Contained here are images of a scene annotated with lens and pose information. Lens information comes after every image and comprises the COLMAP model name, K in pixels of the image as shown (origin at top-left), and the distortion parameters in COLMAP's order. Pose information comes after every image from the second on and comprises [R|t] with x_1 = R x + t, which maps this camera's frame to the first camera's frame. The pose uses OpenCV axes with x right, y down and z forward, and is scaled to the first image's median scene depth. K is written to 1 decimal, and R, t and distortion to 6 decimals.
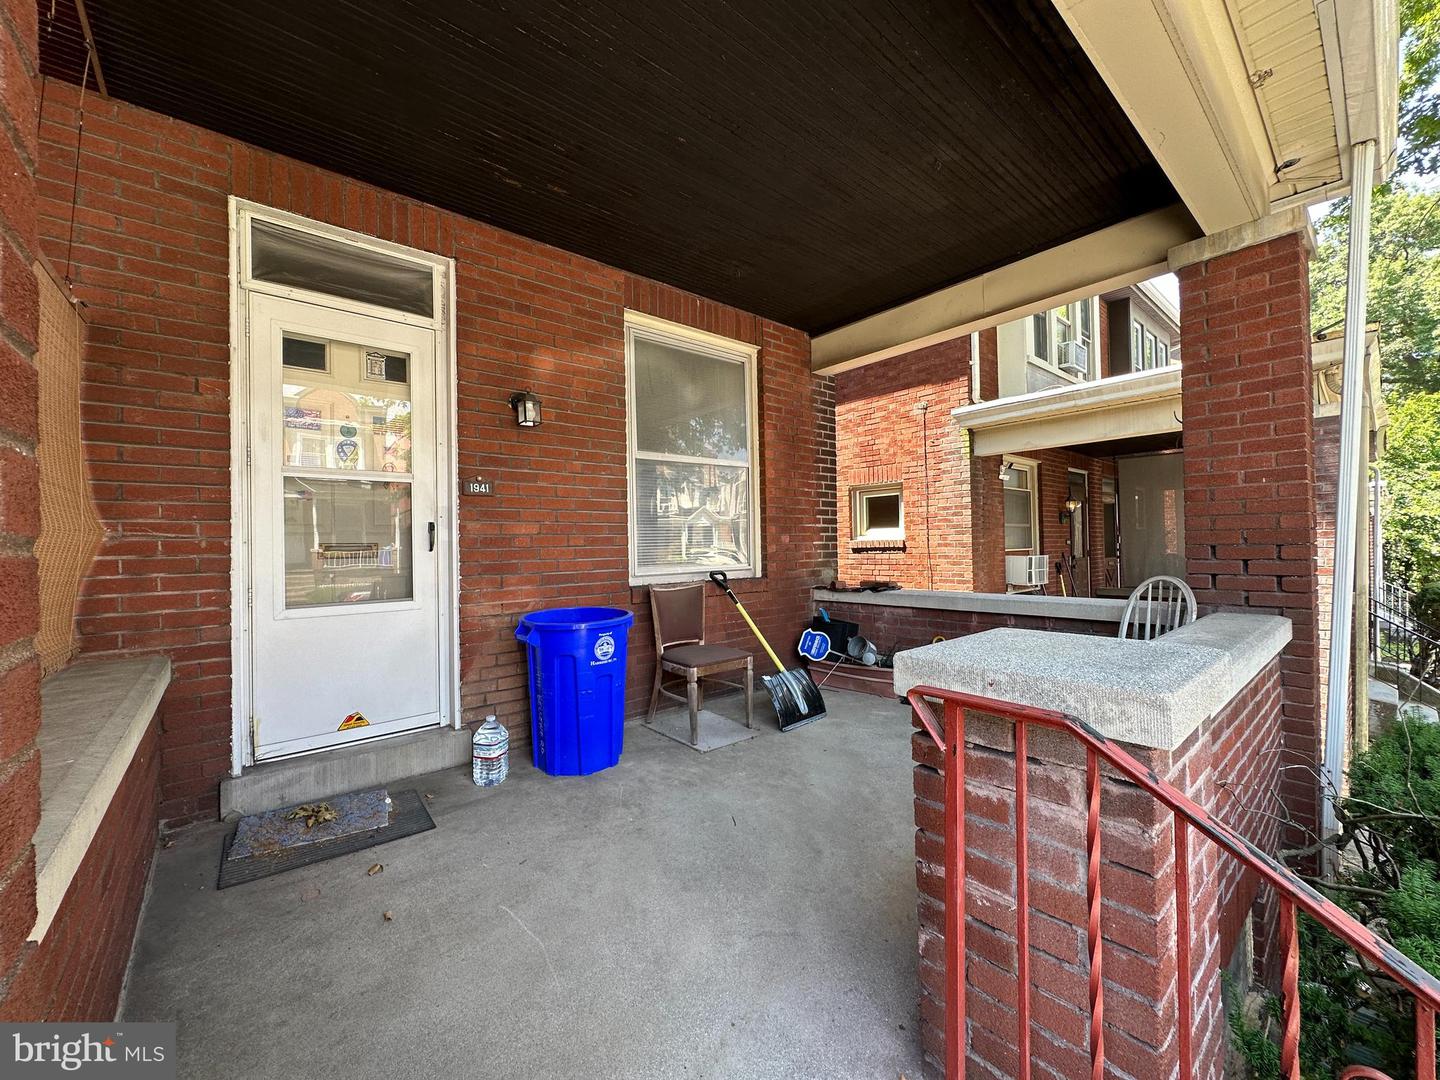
lens RADIAL K [[573.4, 0, 719.3], [0, 573.4, 543.9], [0, 0, 1]] dist [-0.003845, 0.001184]
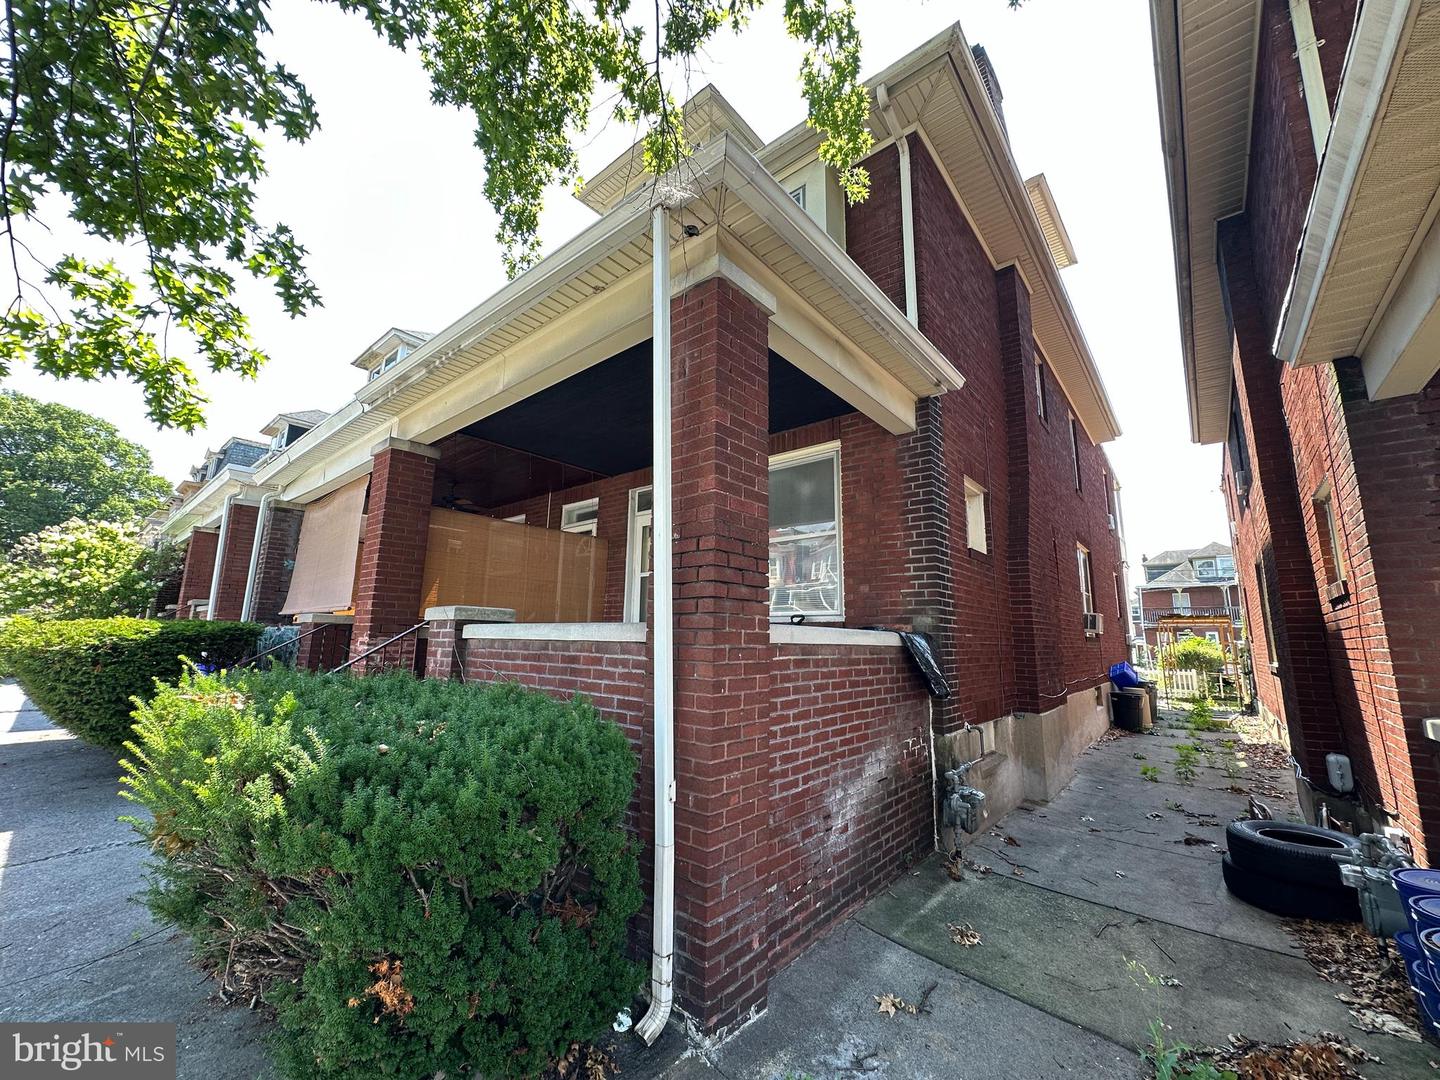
lens RADIAL K [[573.4, 0, 722.4], [0, 573.4, 541.9], [0, 0, 1]] dist [-0.003845, 0.001184]
pose [[0.162059, -0.141847, -0.976533, 1.348332], [-0.013411, 0.989206, -0.145914, 0.078029], [0.986690, 0.036743, 0.158407, 0.598844]]
